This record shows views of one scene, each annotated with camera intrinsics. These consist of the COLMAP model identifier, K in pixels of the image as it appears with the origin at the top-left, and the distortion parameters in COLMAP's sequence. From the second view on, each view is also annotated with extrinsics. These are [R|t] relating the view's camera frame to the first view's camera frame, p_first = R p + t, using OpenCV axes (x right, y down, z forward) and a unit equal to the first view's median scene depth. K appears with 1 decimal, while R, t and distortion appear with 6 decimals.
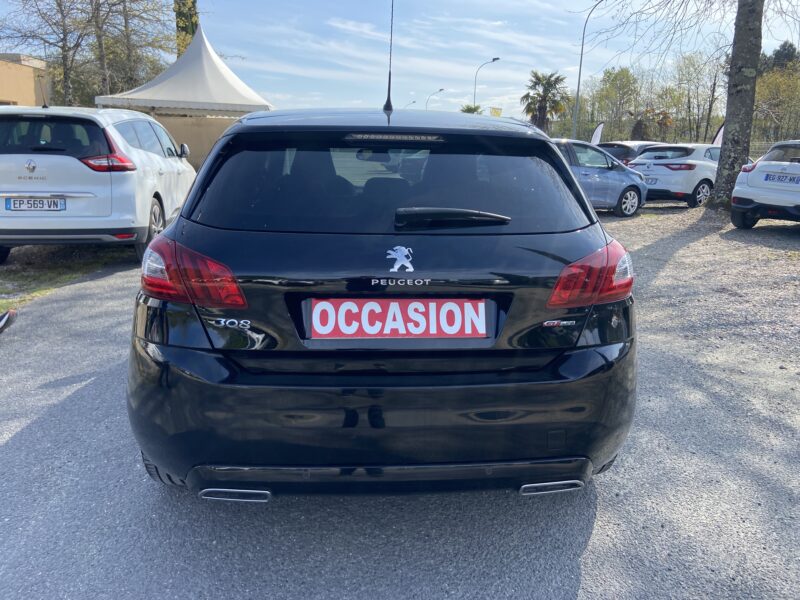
lens RADIAL K [[606.2, 0, 396.5], [0, 606.2, 293.2], [0, 0, 1]] dist [0.111664, -0.132606]
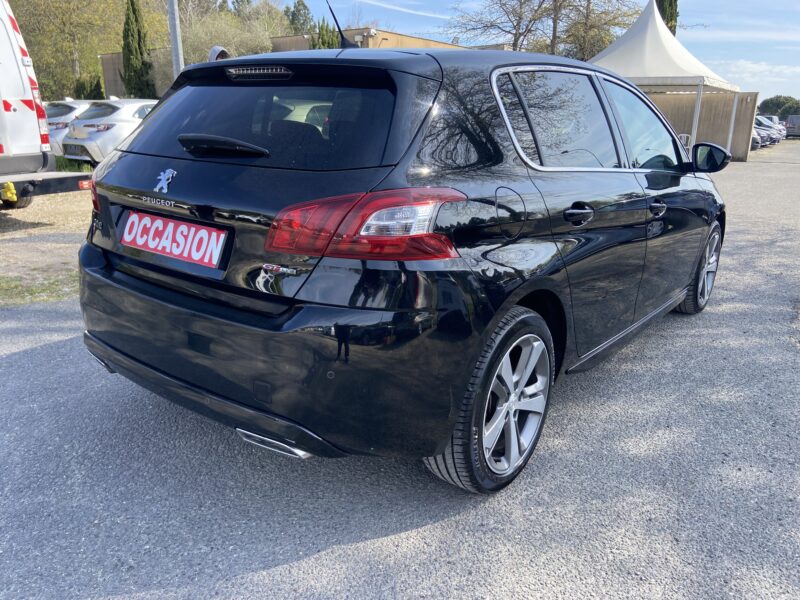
lens RADIAL K [[606.2, 0, 397.3], [0, 606.2, 301.4], [0, 0, 1]] dist [0.111664, -0.132606]
pose [[0.741312, 0.192336, -0.643011, 0.686465], [-0.168713, 0.980697, 0.098838, -0.015833], [0.649609, 0.035214, 0.759452, 0.294246]]
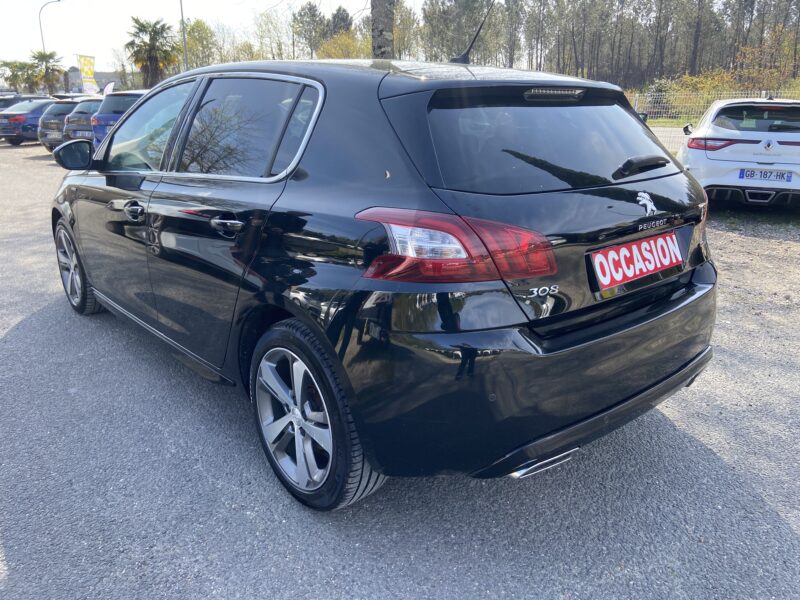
lens RADIAL K [[606.2, 0, 410.7], [0, 606.2, 284.3], [0, 0, 1]] dist [0.111664, -0.132606]
pose [[0.795024, -0.182017, 0.578625, -0.656058], [0.149678, 0.983286, 0.103654, -0.060950], [-0.587821, 0.004200, 0.808980, 0.230356]]
